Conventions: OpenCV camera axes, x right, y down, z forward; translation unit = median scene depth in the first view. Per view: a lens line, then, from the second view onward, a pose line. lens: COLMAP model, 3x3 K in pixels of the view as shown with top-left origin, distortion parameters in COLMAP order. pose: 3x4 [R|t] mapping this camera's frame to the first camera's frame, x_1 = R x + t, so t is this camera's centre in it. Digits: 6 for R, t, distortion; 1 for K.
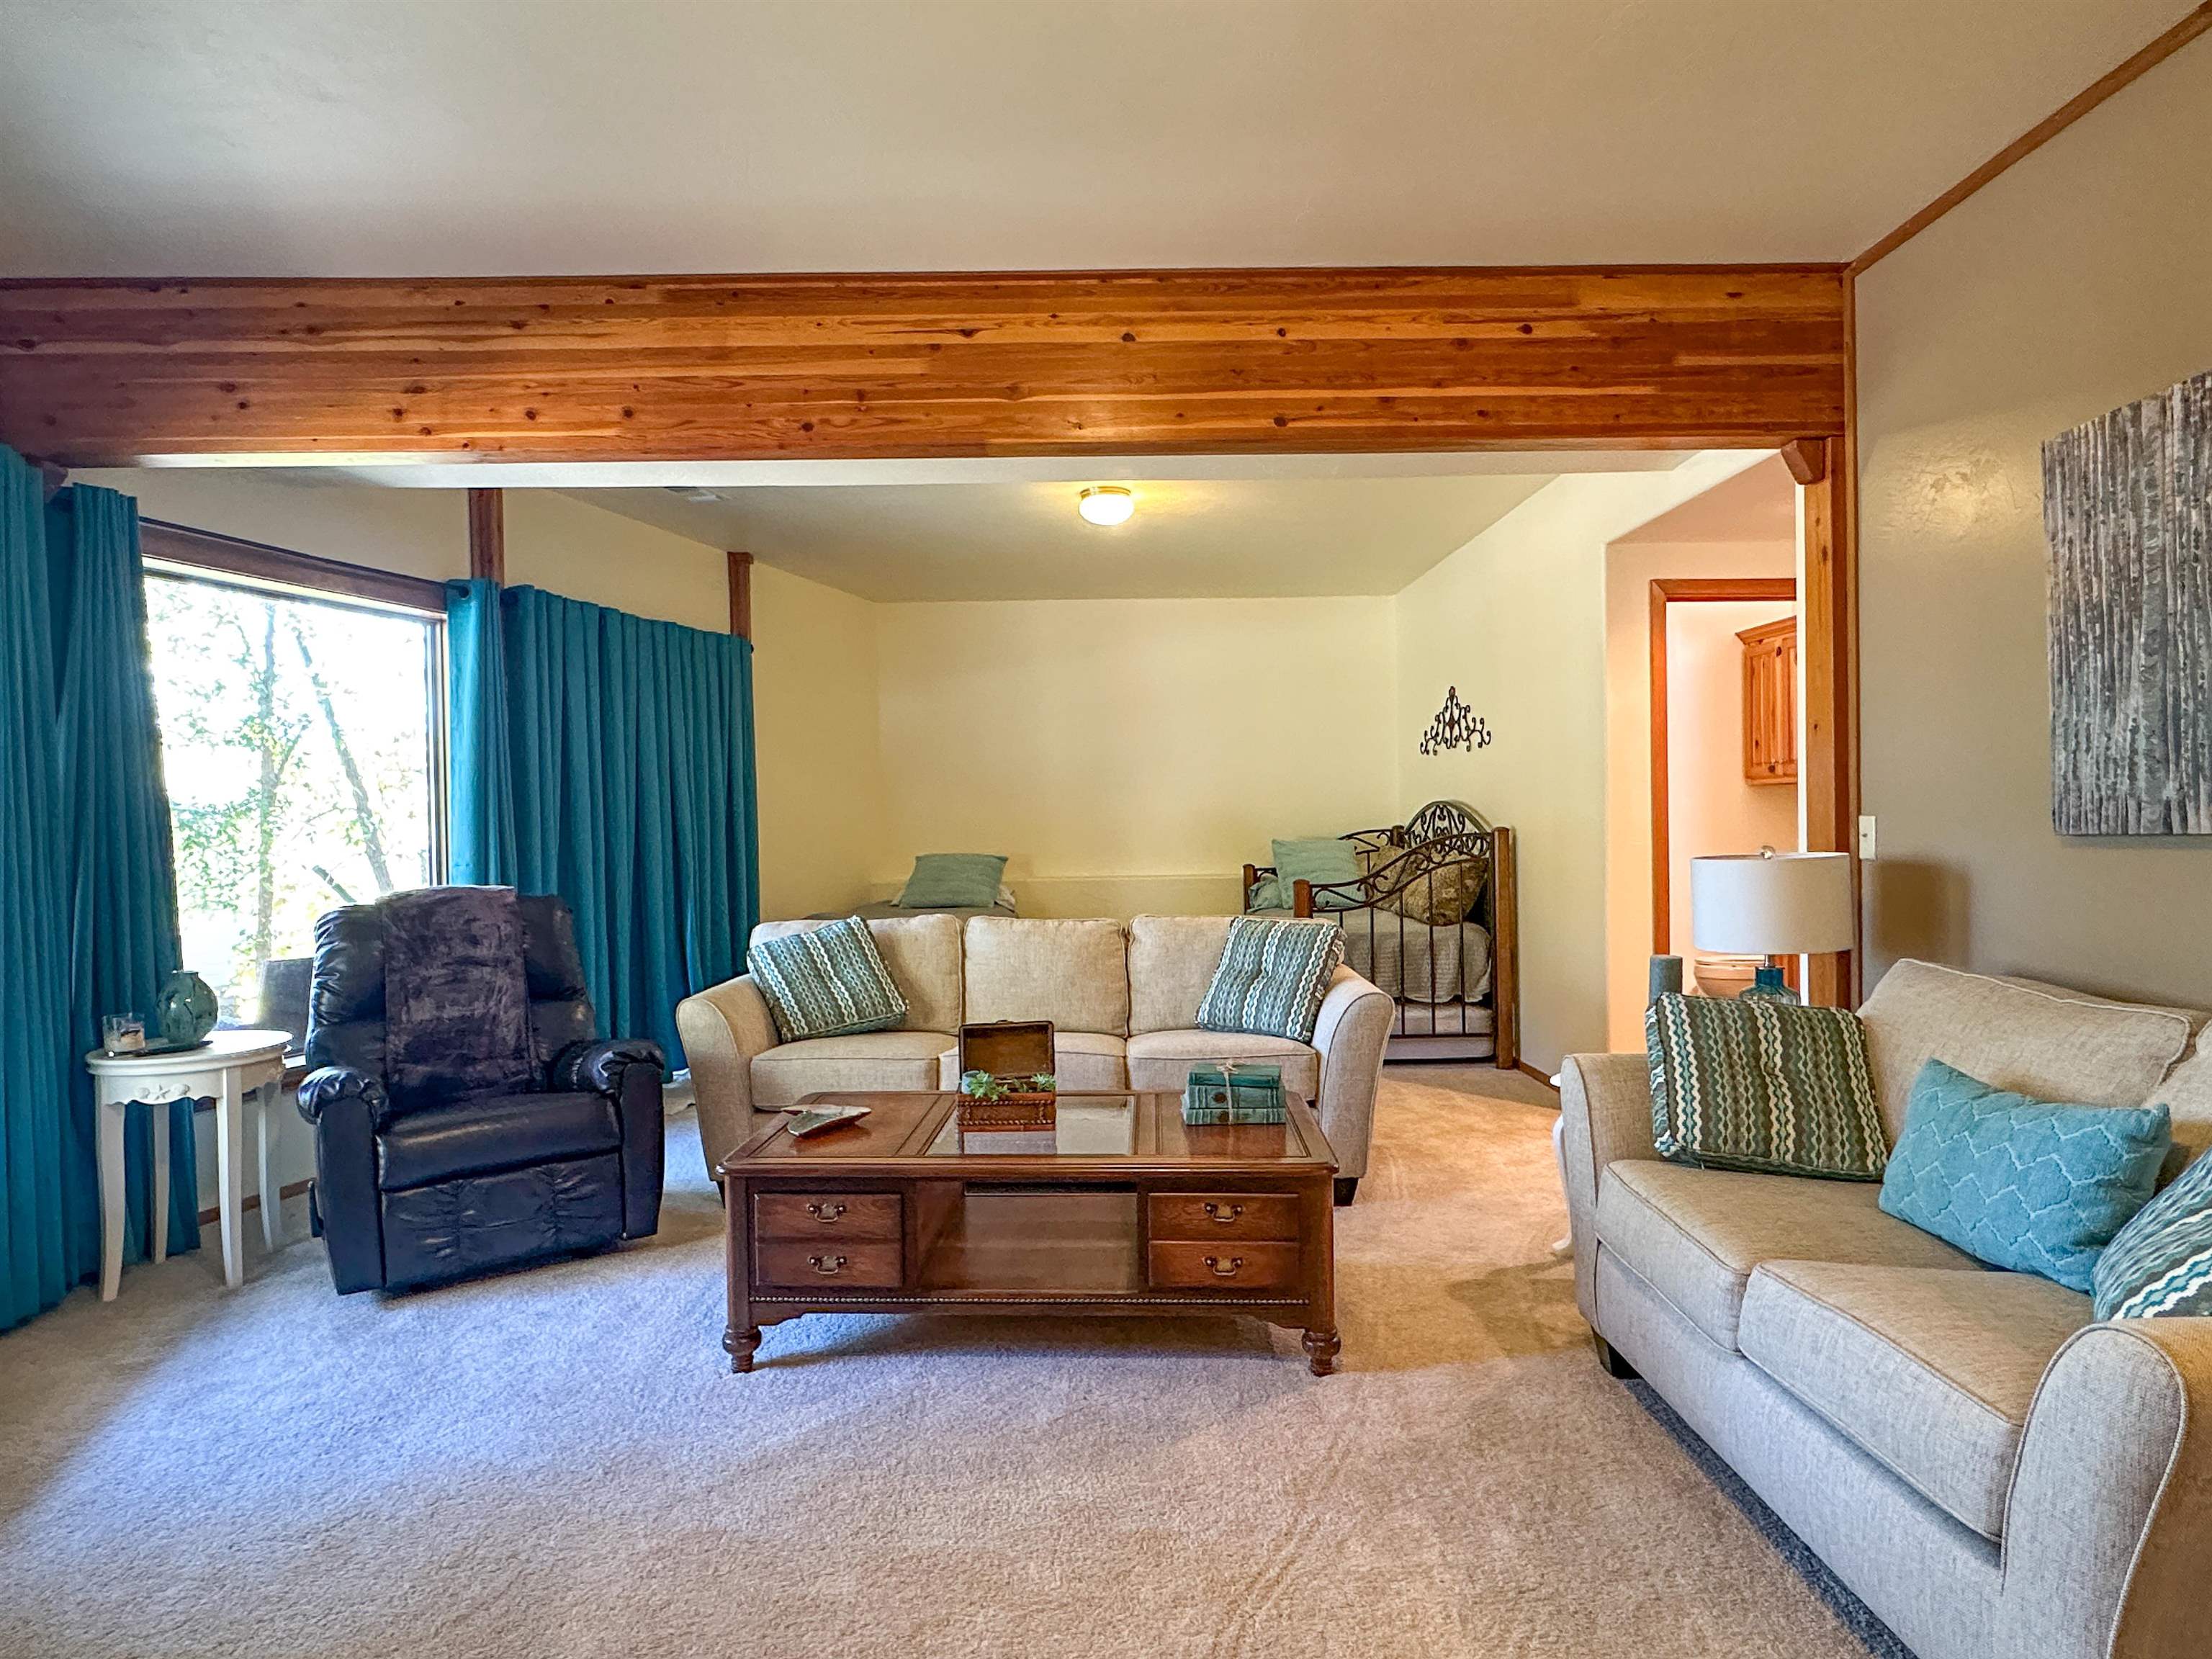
lens RADIAL K [[1198.5, 0, 1106.0], [0, 1198.5, 829.5], [0, 0, 1]] dist [-0.002750, -0.000179]
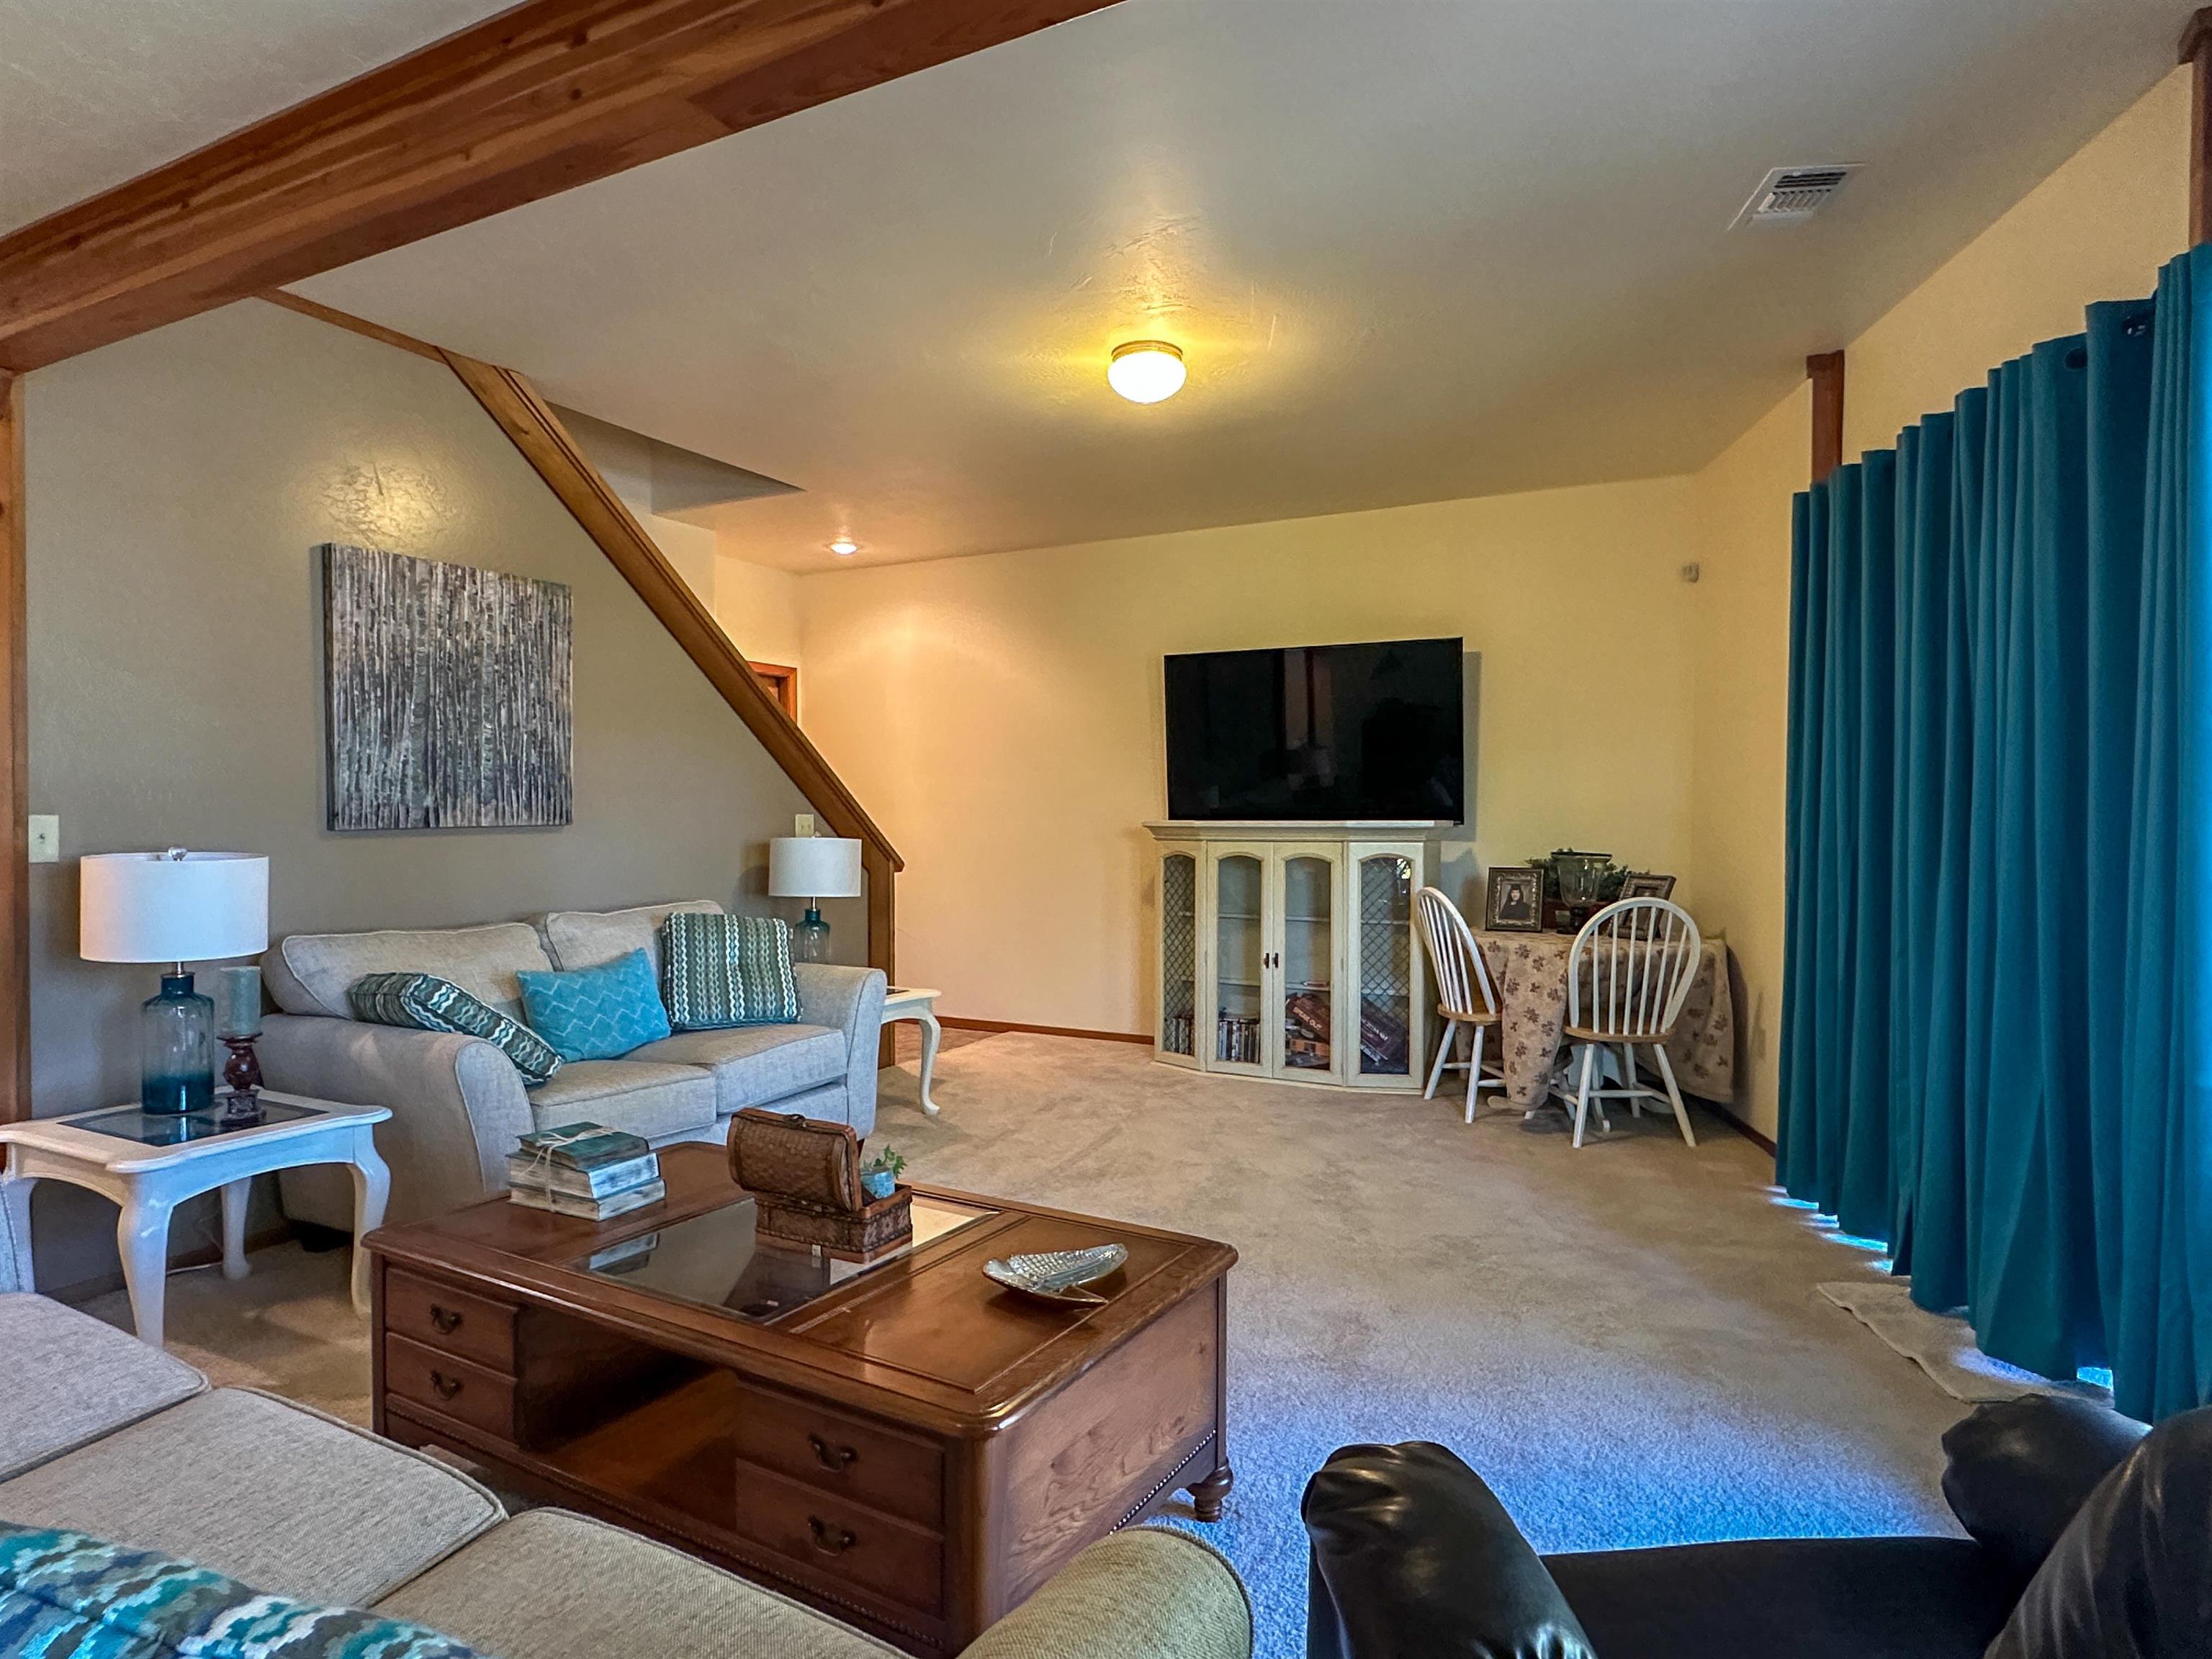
lens RADIAL K [[1198.5, 0, 1106.0], [0, 1198.5, 829.5], [0, 0, 1]] dist [-0.002750, -0.000179]
pose [[-0.885567, -0.007088, 0.464458, -0.684511], [0.003047, 0.999773, 0.021068, -0.024473], [-0.464502, 0.020072, -0.885345, 1.937555]]
